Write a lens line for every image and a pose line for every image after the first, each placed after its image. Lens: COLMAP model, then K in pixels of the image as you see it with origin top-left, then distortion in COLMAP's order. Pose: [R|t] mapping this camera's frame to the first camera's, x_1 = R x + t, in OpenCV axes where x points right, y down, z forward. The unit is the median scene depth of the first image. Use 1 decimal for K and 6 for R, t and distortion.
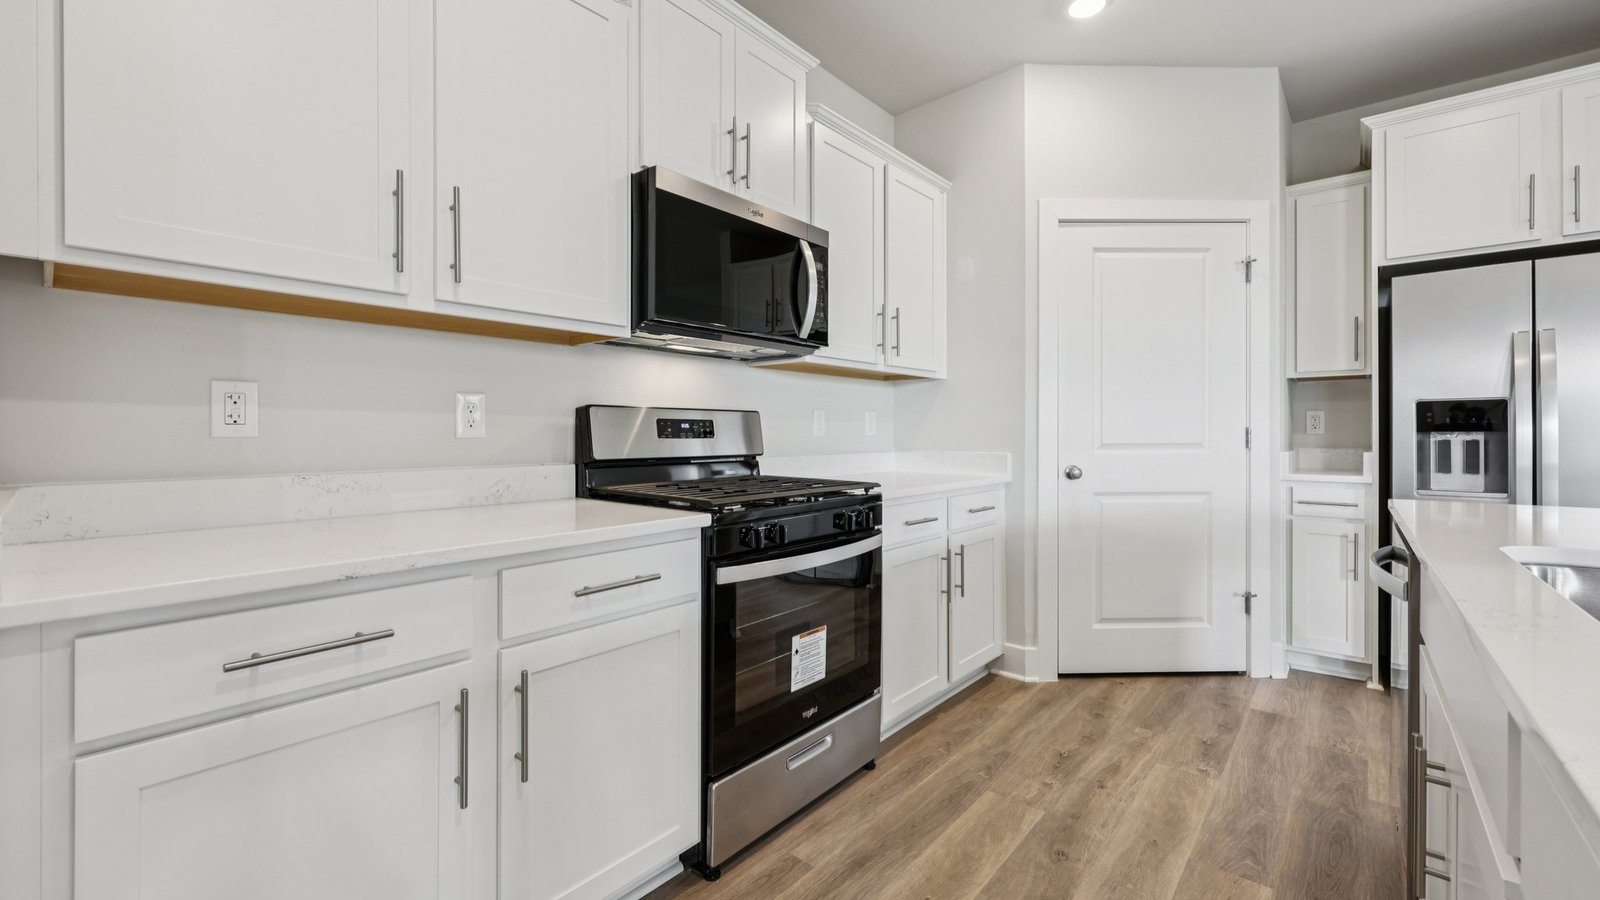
lens RADIAL K [[659.6, 0, 808.8], [0, 659.6, 429.3], [0, 0, 1]] dist [0.060035, 0.000001]
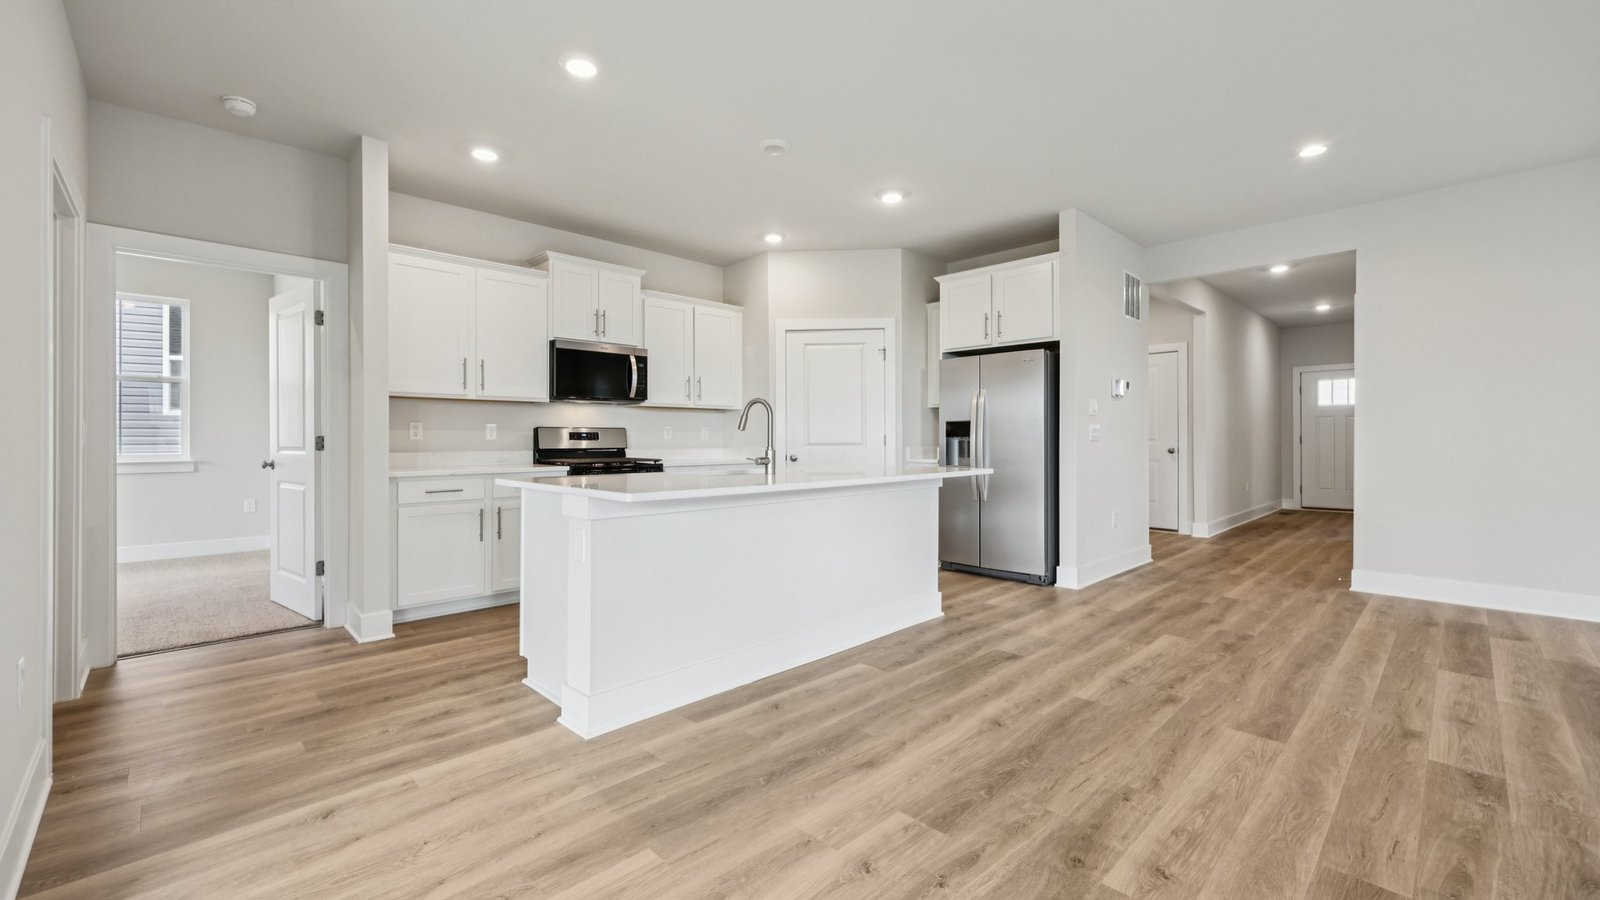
lens RADIAL K [[645.3, 0, 768.6], [0, 645.3, 429.2], [0, 0, 1]] dist [0.147054, -0.000025]
pose [[0.991582, -0.006428, -0.129319, 0.661830], [0.004617, 0.999887, -0.014299, 0.008164], [0.129396, 0.013582, 0.991500, -1.045582]]
